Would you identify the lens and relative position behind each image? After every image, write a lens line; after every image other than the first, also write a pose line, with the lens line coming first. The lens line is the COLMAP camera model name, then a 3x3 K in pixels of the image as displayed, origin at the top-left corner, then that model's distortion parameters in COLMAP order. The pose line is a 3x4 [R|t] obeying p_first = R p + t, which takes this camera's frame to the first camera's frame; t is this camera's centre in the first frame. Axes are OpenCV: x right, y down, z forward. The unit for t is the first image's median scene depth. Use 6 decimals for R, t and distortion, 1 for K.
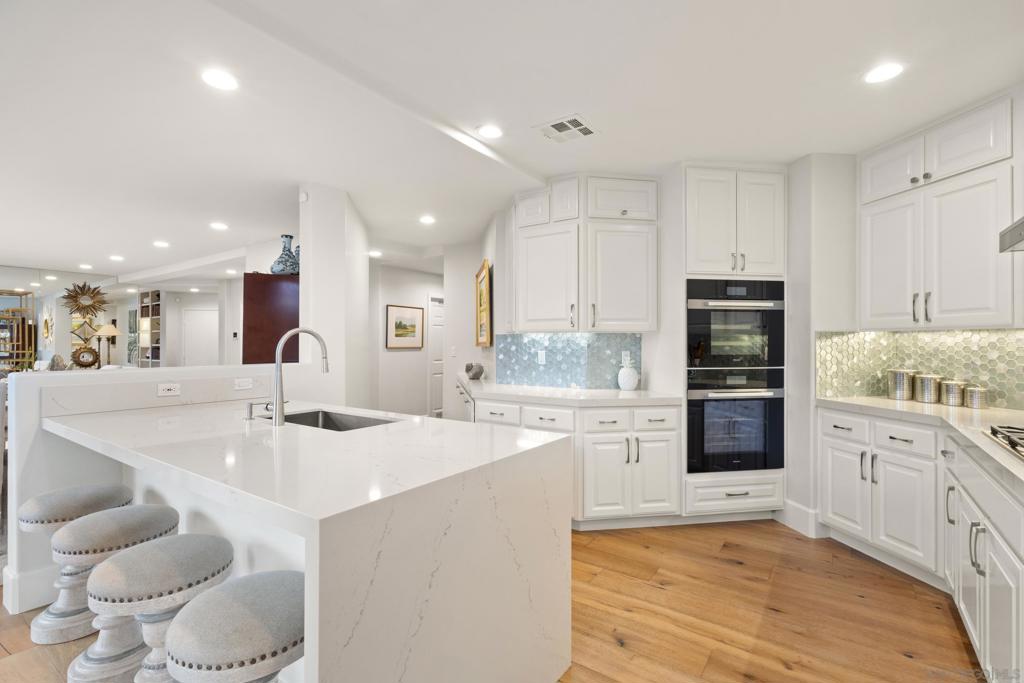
lens RADIAL K [[473.8, 0, 521.5], [0, 473.8, 341.0], [0, 0, 1]] dist [0.006259, 0.000230]
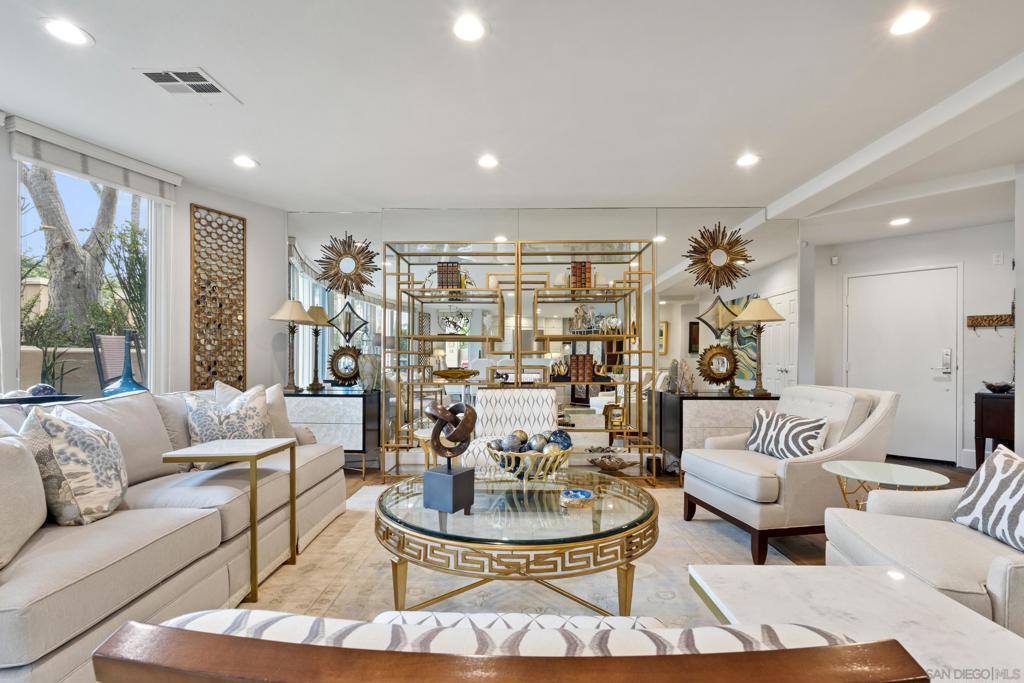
lens RADIAL K [[473.8, 0, 509.8], [0, 473.8, 365.6], [0, 0, 1]] dist [0.006259, 0.000230]
pose [[0.555664, 0.015381, -0.831264, -0.917676], [-0.000369, 0.999833, 0.018254, 0.040149], [0.831407, -0.009836, 0.555577, 0.775746]]
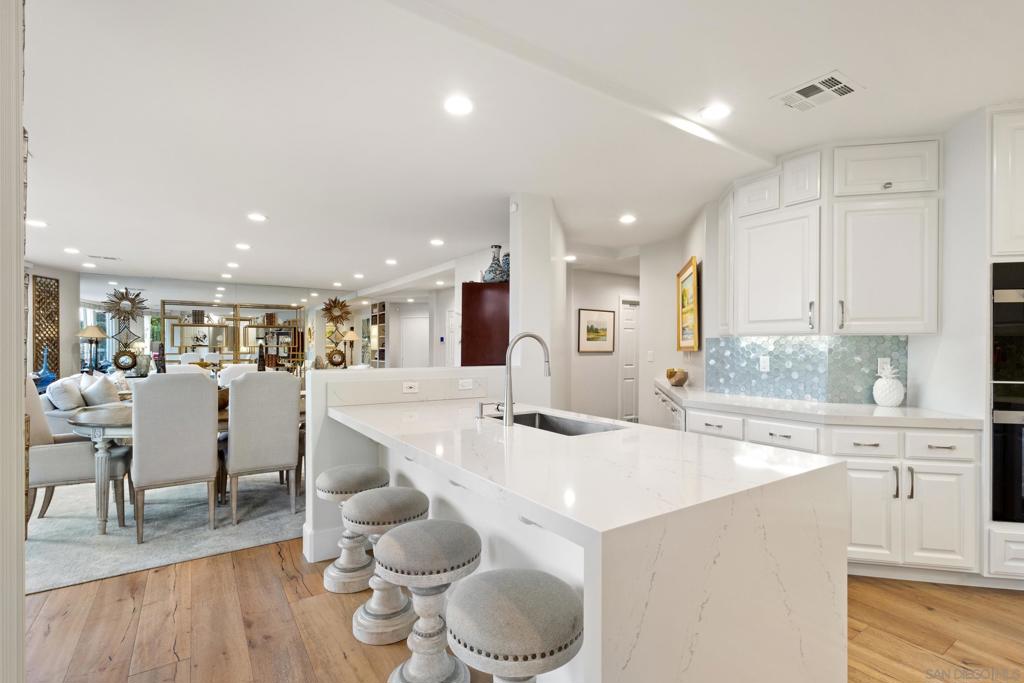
lens RADIAL K [[473.8, 0, 505.2], [0, 473.8, 347.1], [0, 0, 1]] dist [0.006259, 0.000230]
pose [[0.933735, 0.002561, -0.357955, -0.103008], [-0.000839, 0.999987, 0.004966, -0.000443], [0.357963, -0.004337, 0.933726, 0.014760]]
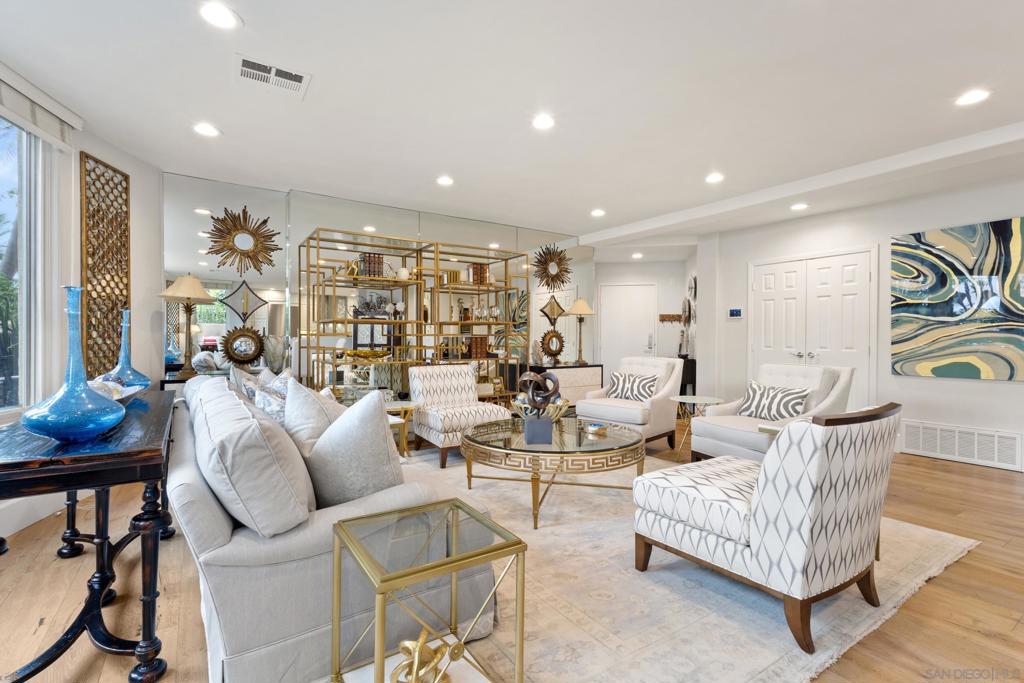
lens RADIAL K [[473.8, 0, 506.8], [0, 473.8, 340.1], [0, 0, 1]] dist [0.006259, 0.000230]
pose [[0.932289, 0.005670, -0.361670, -1.086065], [-0.002635, 0.999957, 0.008884, 0.033883], [0.361705, -0.007330, 0.932264, 0.417932]]
